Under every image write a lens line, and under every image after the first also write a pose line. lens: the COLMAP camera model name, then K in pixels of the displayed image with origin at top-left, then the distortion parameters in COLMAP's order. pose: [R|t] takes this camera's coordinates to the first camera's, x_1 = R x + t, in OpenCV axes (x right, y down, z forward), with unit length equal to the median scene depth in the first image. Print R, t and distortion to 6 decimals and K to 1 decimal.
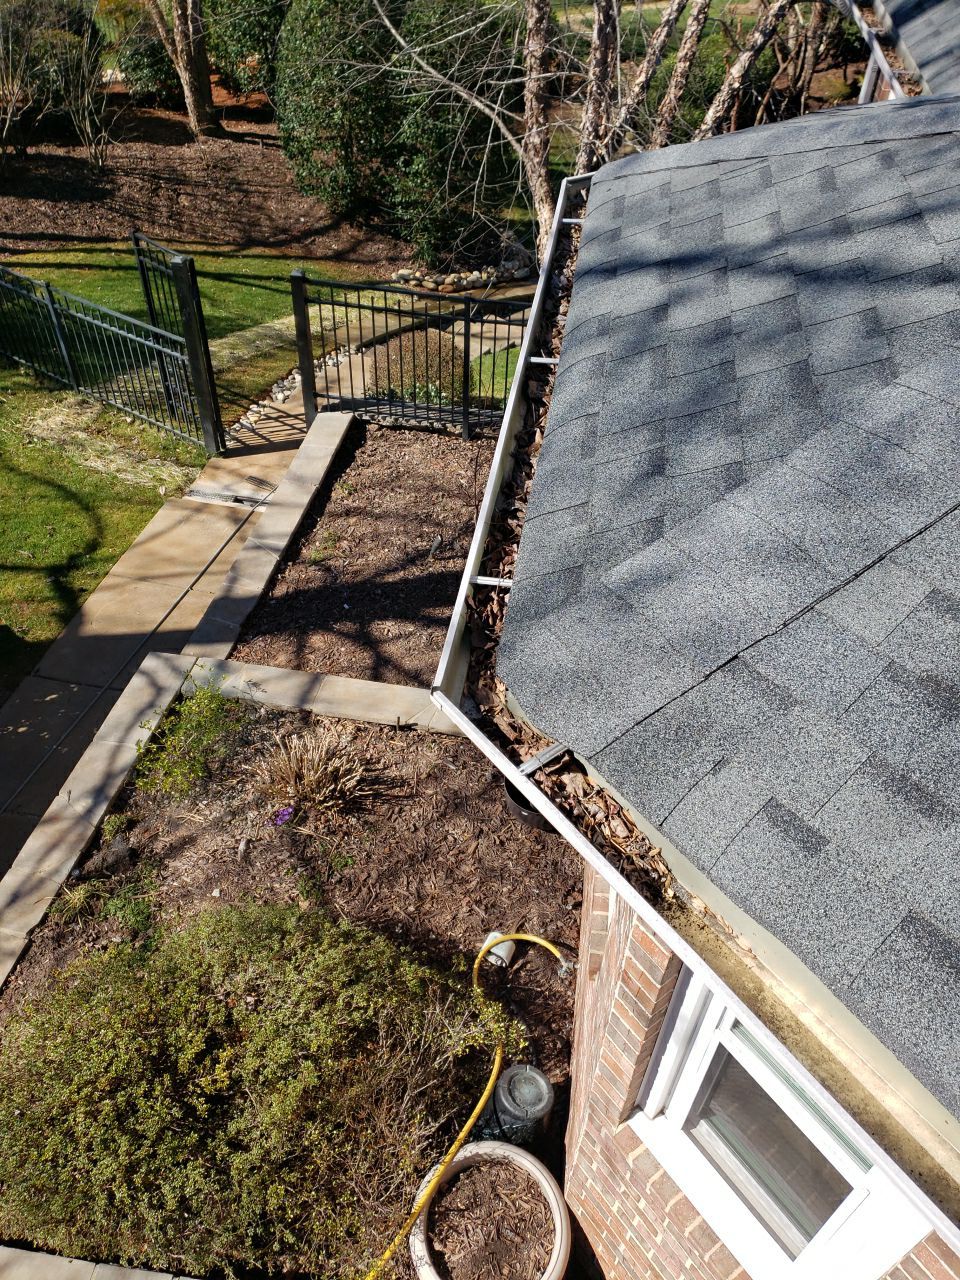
lens RADIAL K [[948.7, 0, 480.0], [0, 948.7, 640.0], [0, 0, 1]] dist [-0.002273, -0.003257]
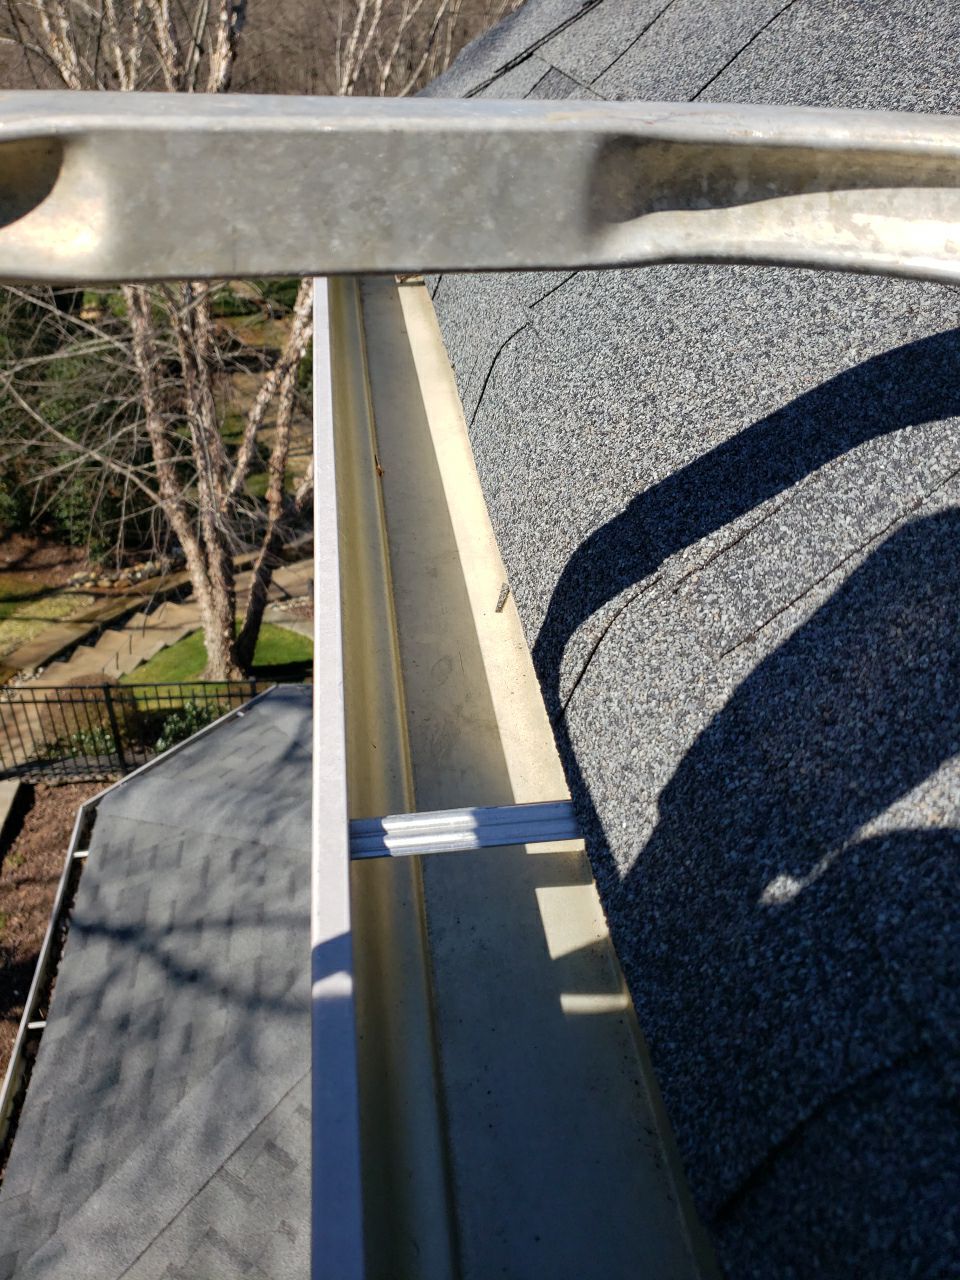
lens RADIAL K [[950.5, 0, 480.0], [0, 950.5, 640.0], [0, 0, 1]] dist [0.002554, -0.000812]
pose [[0.960507, -0.138257, 0.241476, 0.131711], [0.168609, 0.979545, -0.109830, -0.168168], [-0.221352, 0.146208, 0.964171, -0.227411]]
